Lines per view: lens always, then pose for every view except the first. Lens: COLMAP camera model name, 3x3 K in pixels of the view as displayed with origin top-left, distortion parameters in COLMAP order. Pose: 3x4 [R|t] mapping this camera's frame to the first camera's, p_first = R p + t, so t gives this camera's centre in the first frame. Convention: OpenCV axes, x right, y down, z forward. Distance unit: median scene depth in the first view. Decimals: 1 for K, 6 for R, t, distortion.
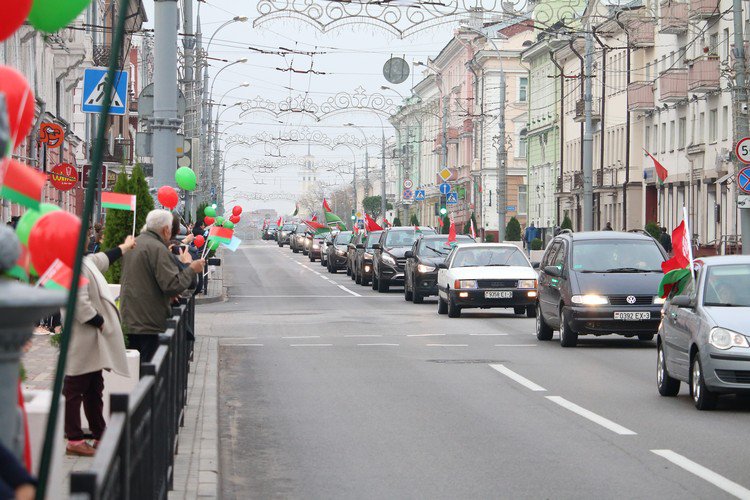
lens RADIAL K [[3461.2, 0, 374.9], [0, 3461.2, 250.1], [0, 0, 1]] dist [0.152221, 0.000000]
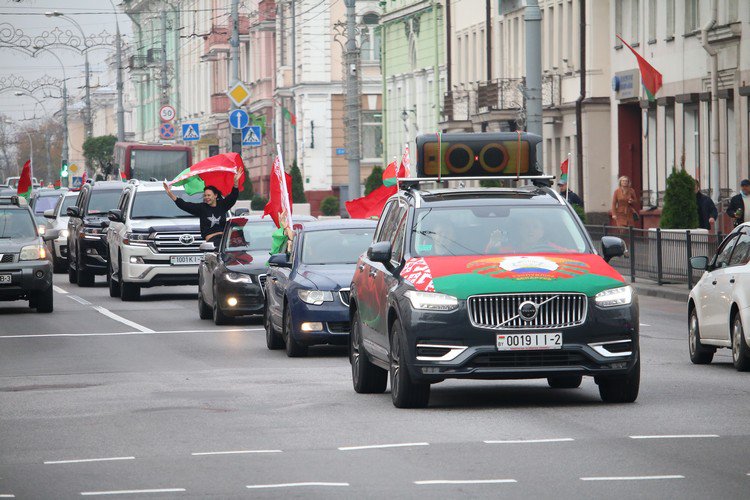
lens RADIAL K [[5345.3, 0, 375.3], [0, 5345.3, 249.5], [0, 0, 1]] dist [1.472752, 0.000000]
pose [[0.998076, -0.025179, 0.056663, -0.009232], [0.024855, 0.999670, 0.006428, -0.001613], [-0.056806, -0.005007, 0.998373, 0.135508]]
